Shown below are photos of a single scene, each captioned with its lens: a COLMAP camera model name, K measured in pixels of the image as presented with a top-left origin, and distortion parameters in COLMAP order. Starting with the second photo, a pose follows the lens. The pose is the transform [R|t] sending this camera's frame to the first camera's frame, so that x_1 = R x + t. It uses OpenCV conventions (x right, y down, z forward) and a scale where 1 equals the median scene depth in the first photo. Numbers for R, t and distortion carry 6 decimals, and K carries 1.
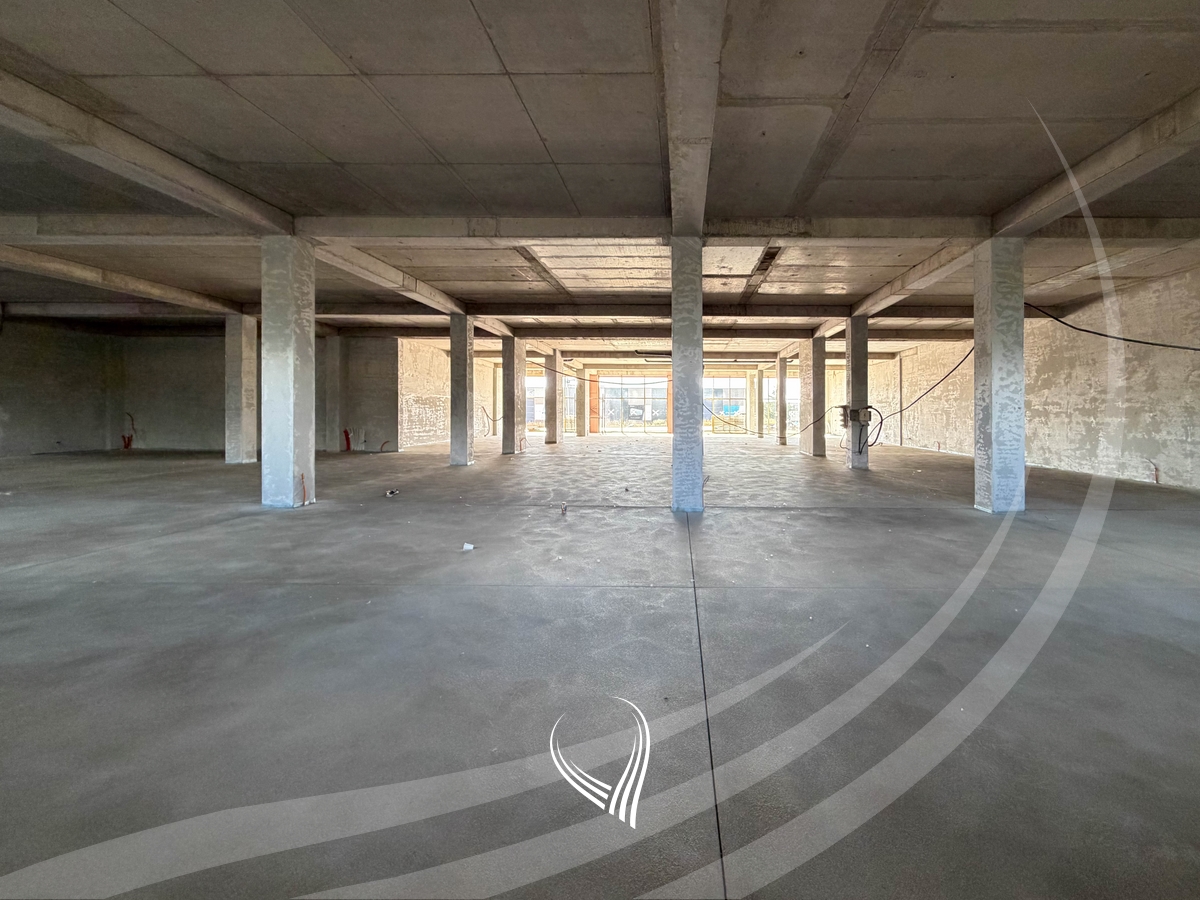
lens RADIAL K [[510.9, 0, 653.1], [0, 510.9, 406.6], [0, 0, 1]] dist [-0.000723, -0.000135]
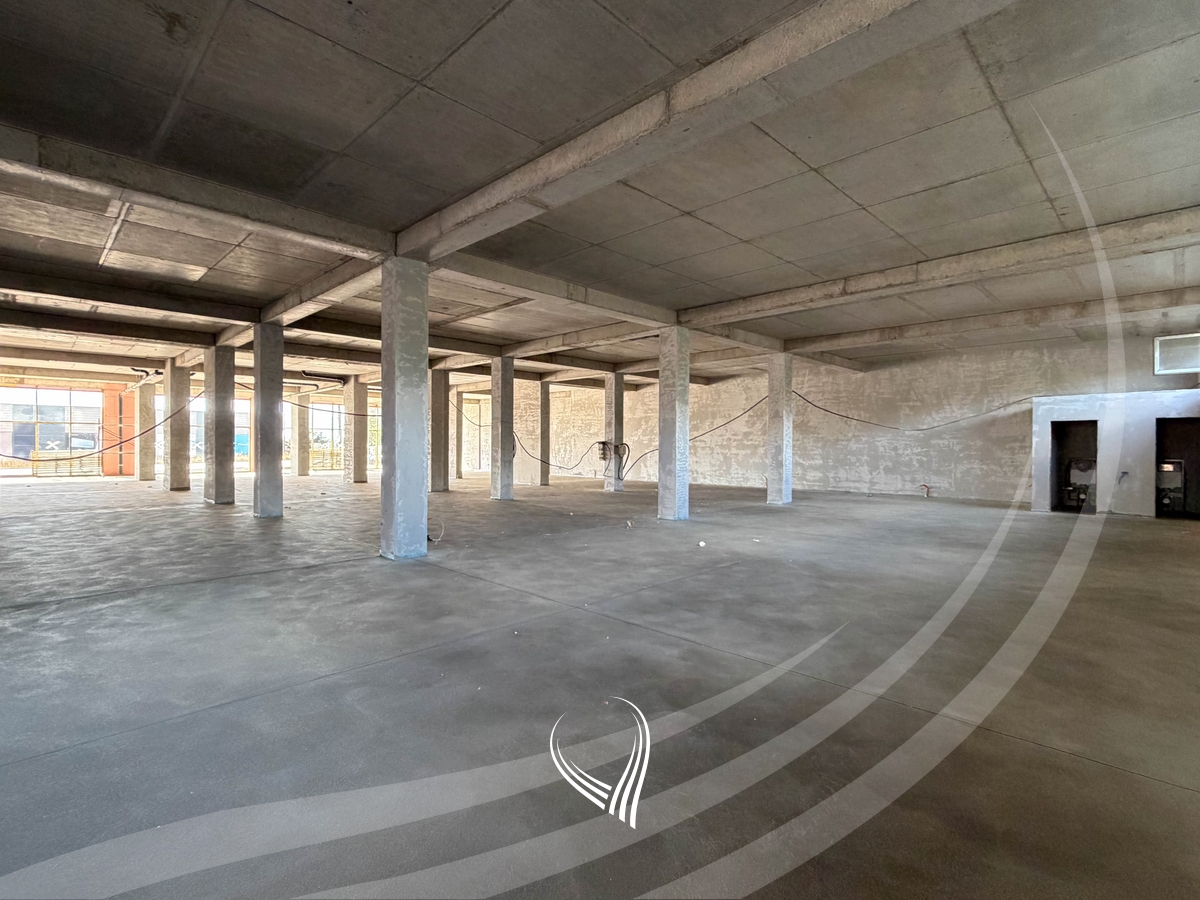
lens RADIAL K [[586.1, 0, 594.8], [0, 586.1, 445.2], [0, 0, 1]] dist [0.002333, 0.000100]
pose [[0.694860, -0.002214, 0.719141, -0.700401], [-0.008231, 0.999905, 0.011031, -0.010068], [-0.719098, -0.013585, 0.694776, 0.019631]]
